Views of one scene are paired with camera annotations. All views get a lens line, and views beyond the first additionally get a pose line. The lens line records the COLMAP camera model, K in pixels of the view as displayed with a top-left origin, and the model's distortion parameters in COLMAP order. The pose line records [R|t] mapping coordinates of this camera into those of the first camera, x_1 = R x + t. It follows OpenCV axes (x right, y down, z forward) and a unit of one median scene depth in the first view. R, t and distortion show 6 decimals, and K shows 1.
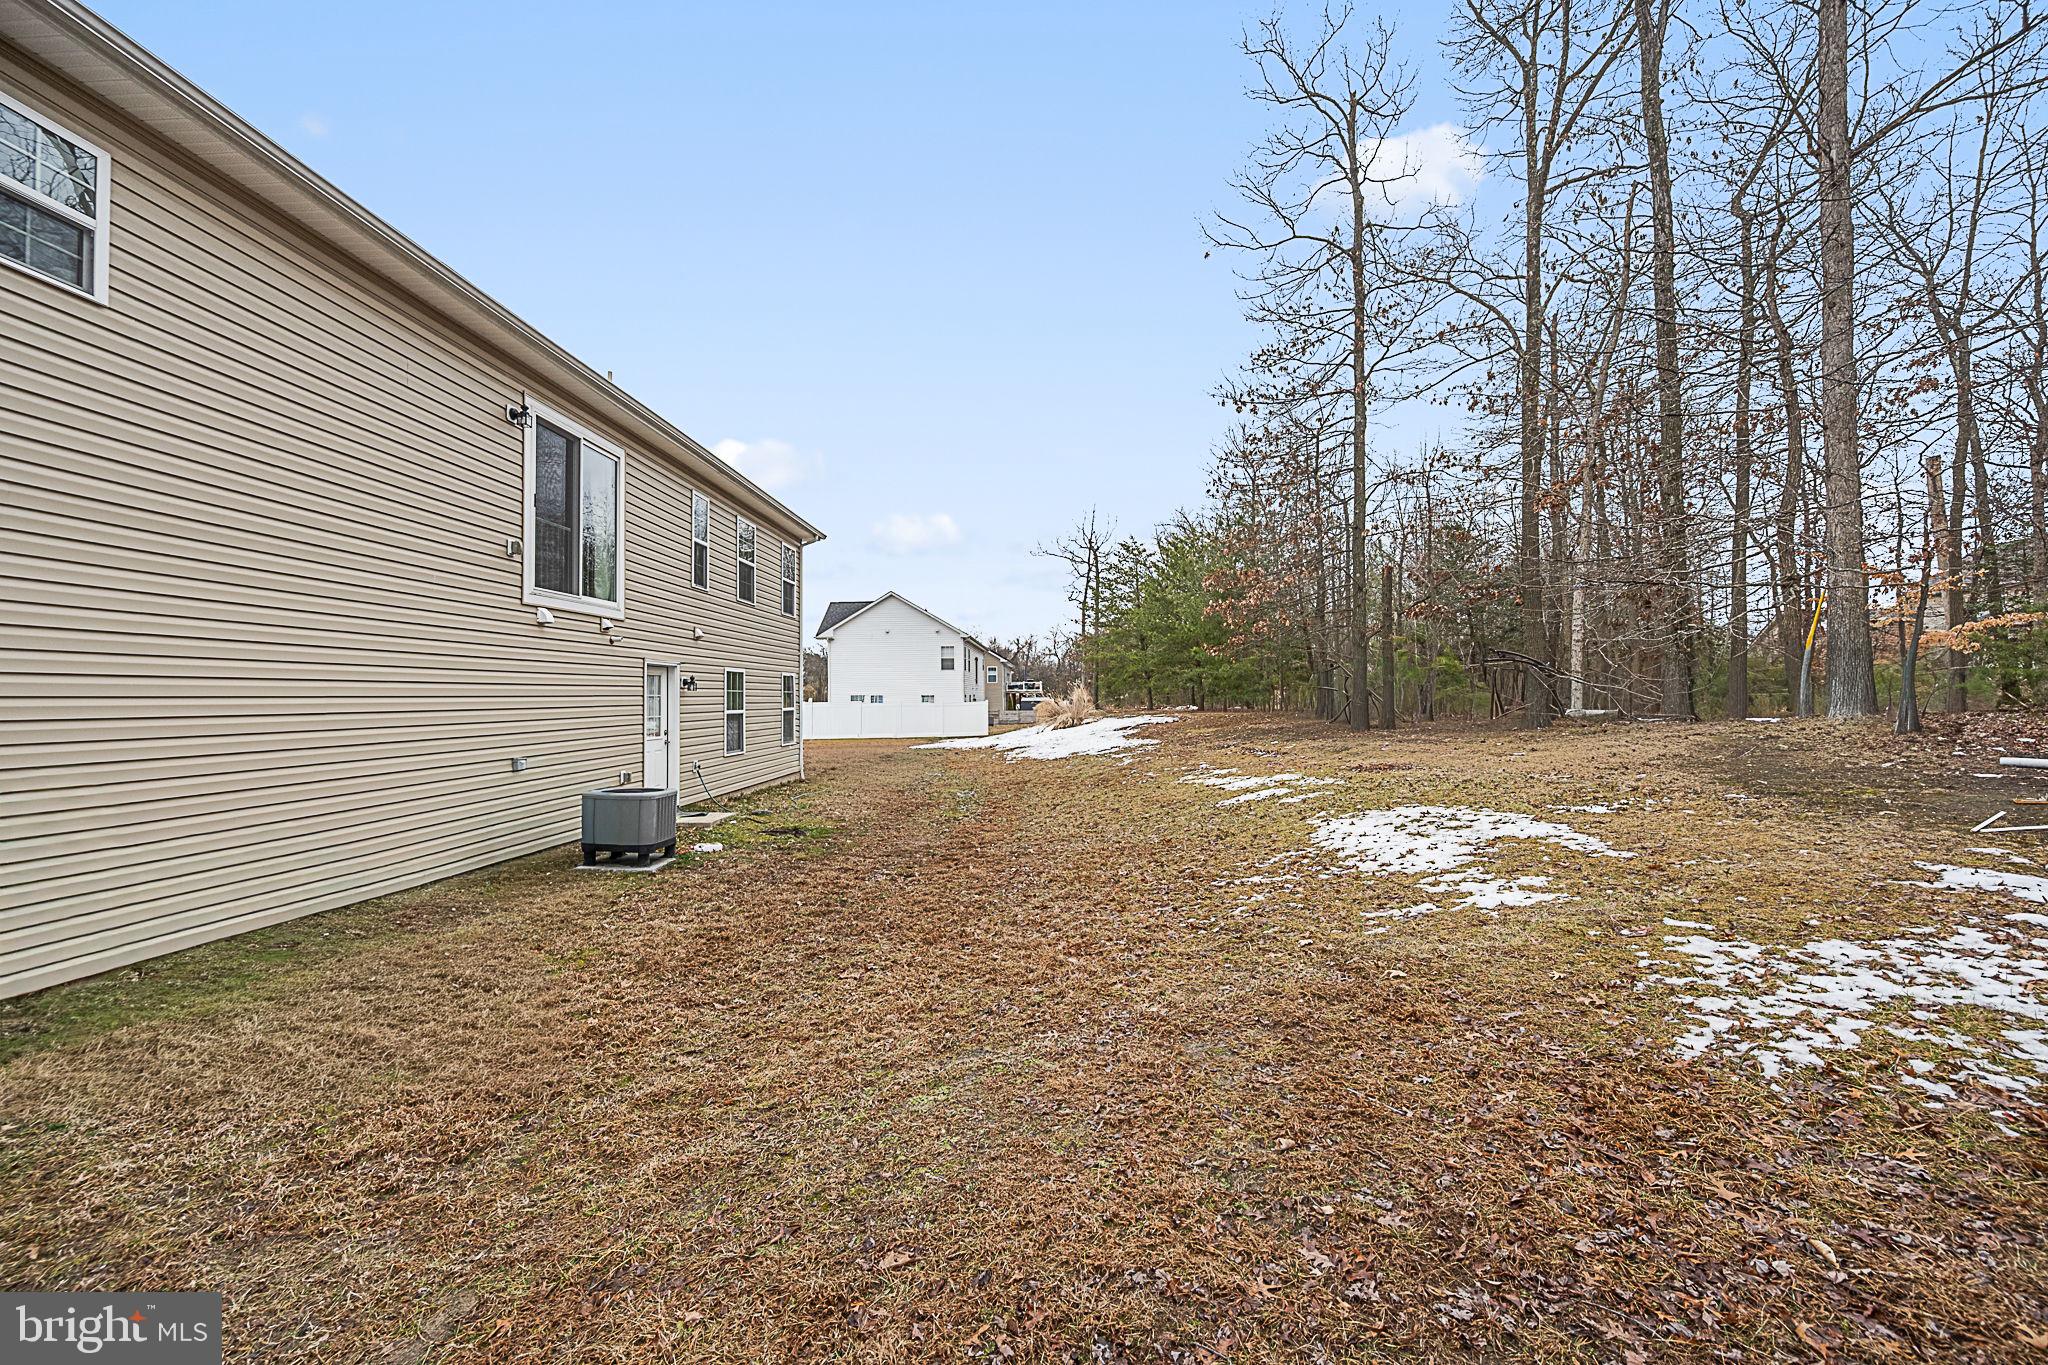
lens RADIAL K [[827.5, 0, 1026.1], [0, 827.5, 688.6], [0, 0, 1]] dist [-0.000171, -0.000282]
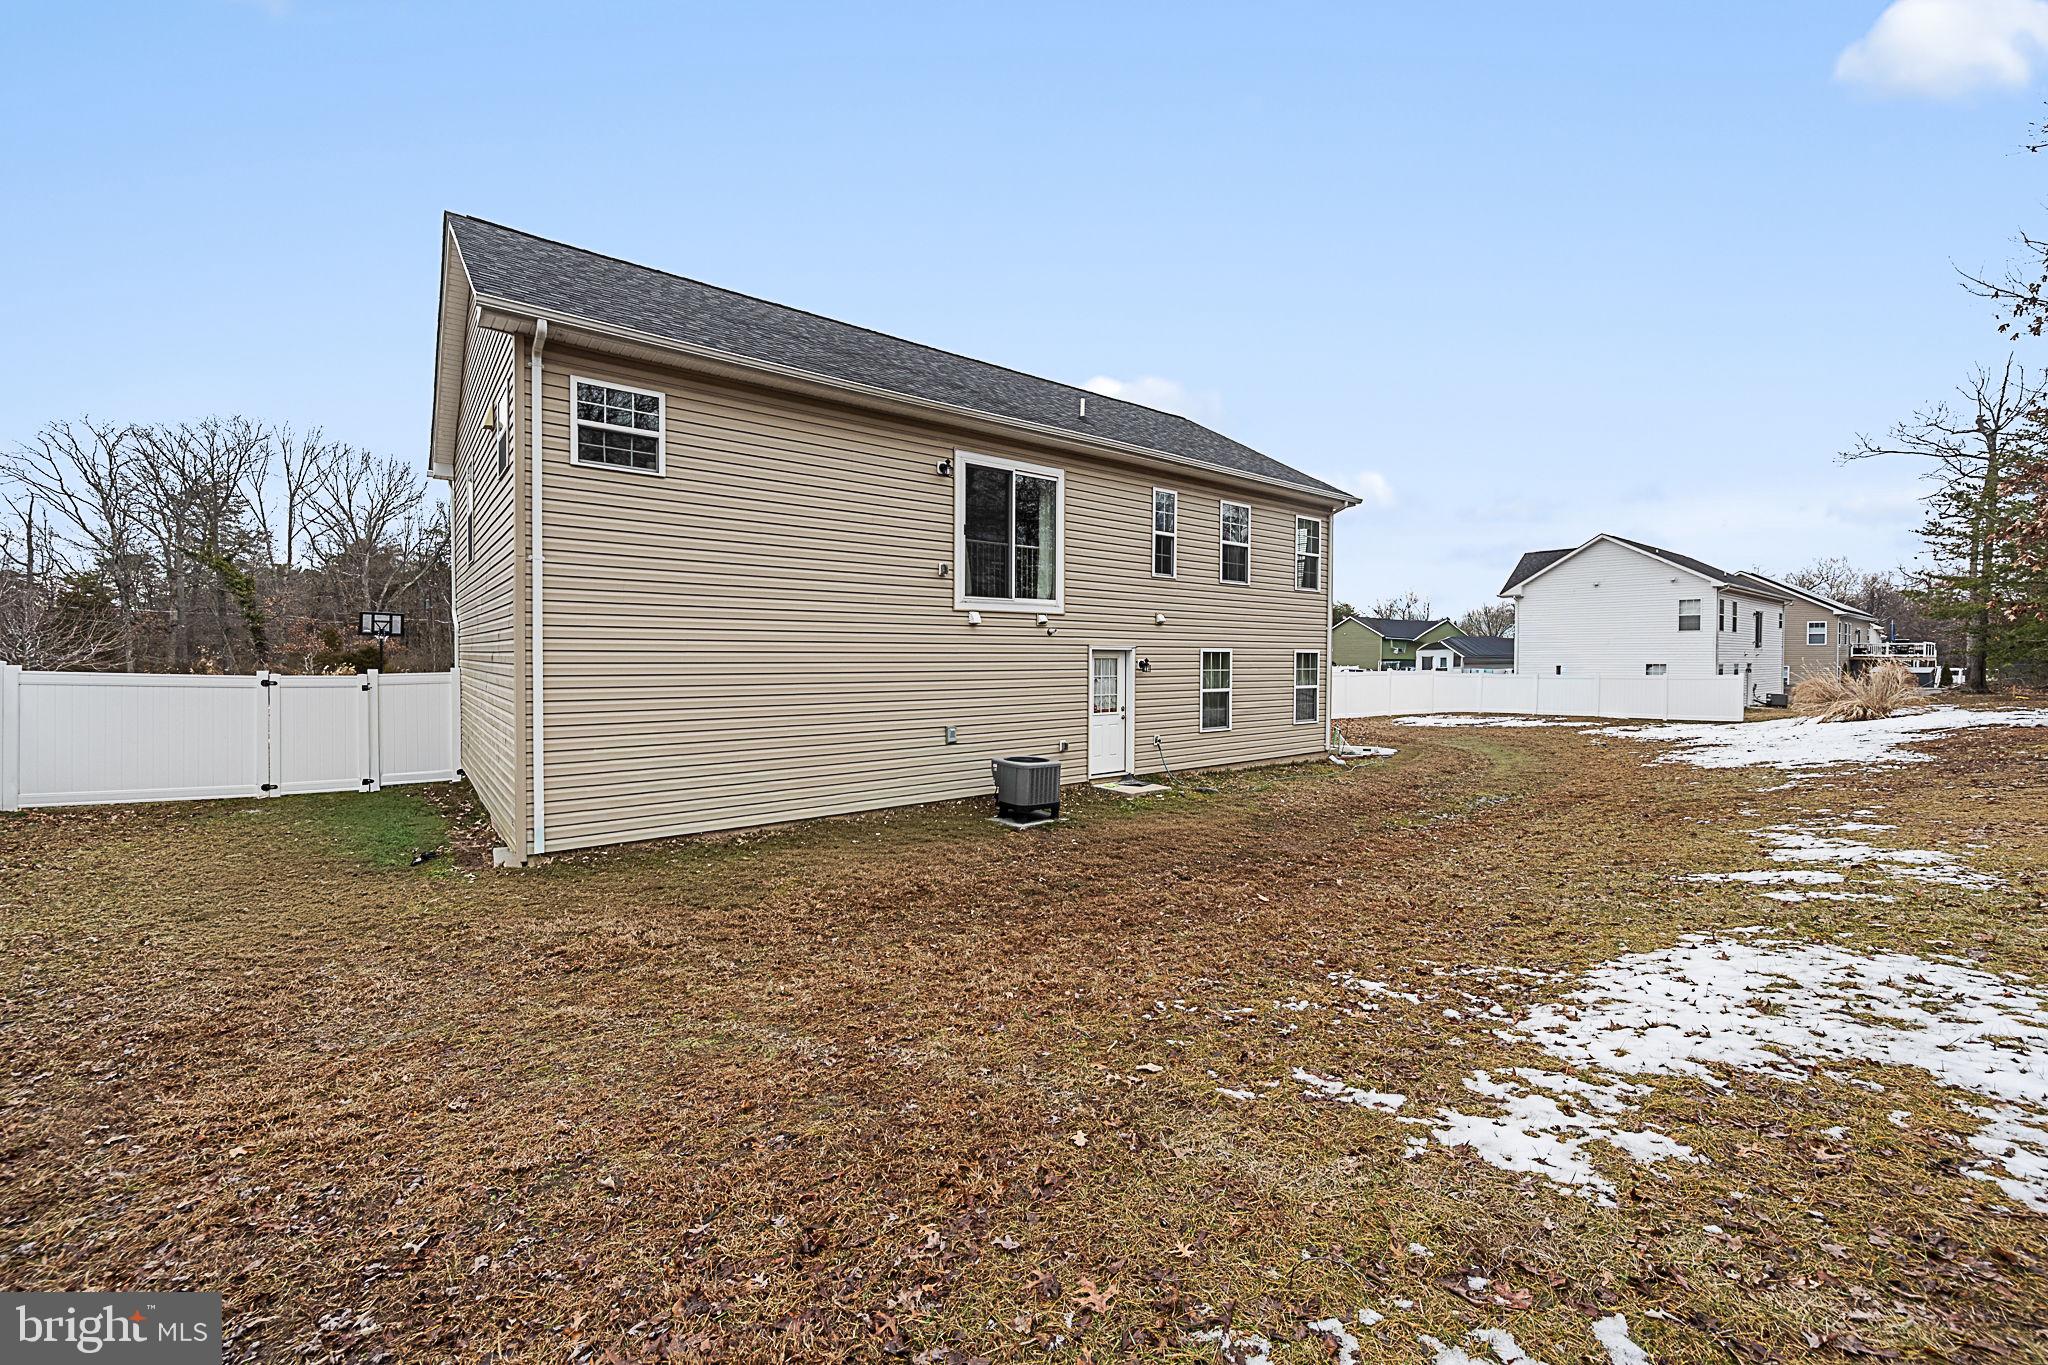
lens RADIAL K [[827.5, 0, 1018.1], [0, 827.5, 669.8], [0, 0, 1]] dist [-0.000171, -0.000282]
pose [[0.637718, 0.022727, -0.769935, 0.341472], [0.000026, 0.999564, 0.029528, -0.033653], [0.770270, -0.018851, 0.637439, 0.169865]]
